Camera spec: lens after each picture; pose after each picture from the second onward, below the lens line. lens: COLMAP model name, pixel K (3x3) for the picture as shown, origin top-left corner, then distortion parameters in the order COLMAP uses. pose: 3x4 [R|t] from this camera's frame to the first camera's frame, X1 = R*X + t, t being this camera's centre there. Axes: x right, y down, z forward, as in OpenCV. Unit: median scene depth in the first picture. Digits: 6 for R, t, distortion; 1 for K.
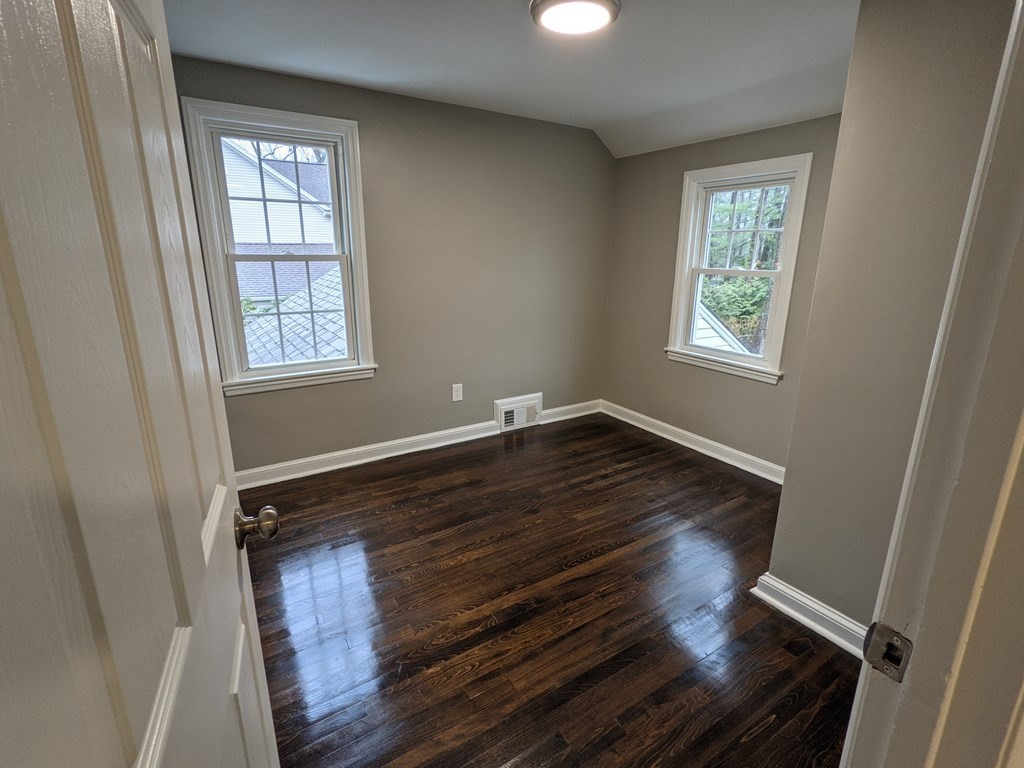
lens RADIAL K [[492.2, 0, 512.0], [0, 492.2, 384.0], [0, 0, 1]] dist [-0.000772, -0.000123]
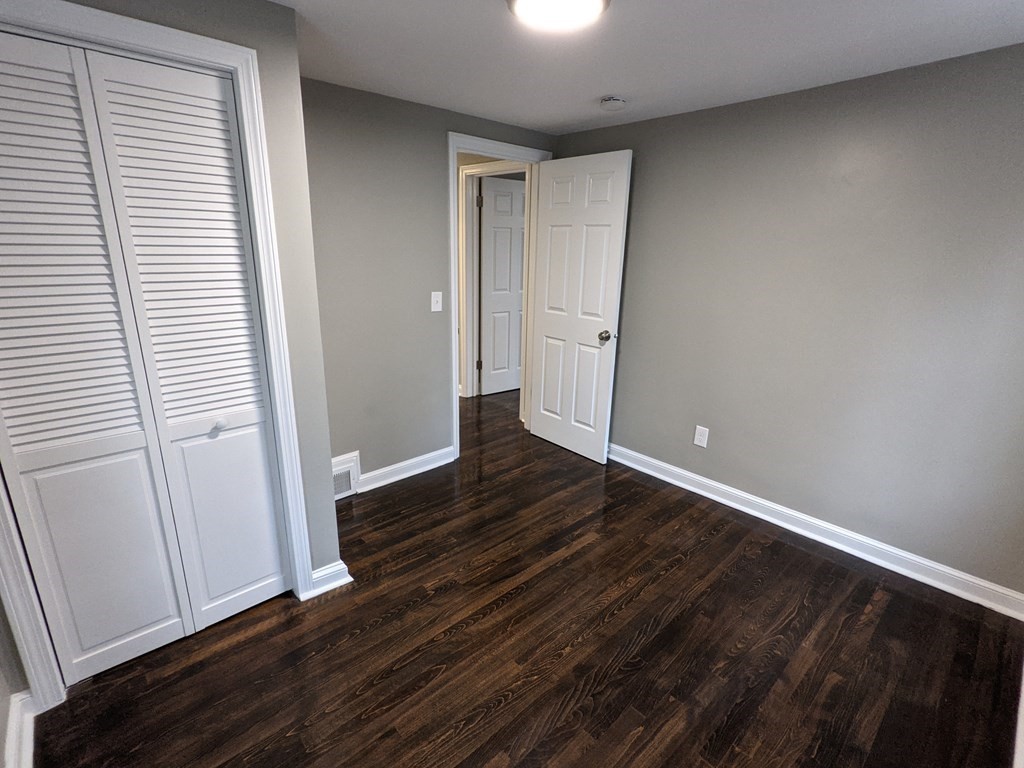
lens RADIAL K [[492.2, 0, 512.0], [0, 492.2, 384.0], [0, 0, 1]] dist [-0.000772, -0.000123]
pose [[-0.984173, 0.023924, -0.175588, 0.277433], [-0.071187, 0.854010, 0.515363, -0.467986], [0.162283, 0.519706, -0.838791, 1.515236]]
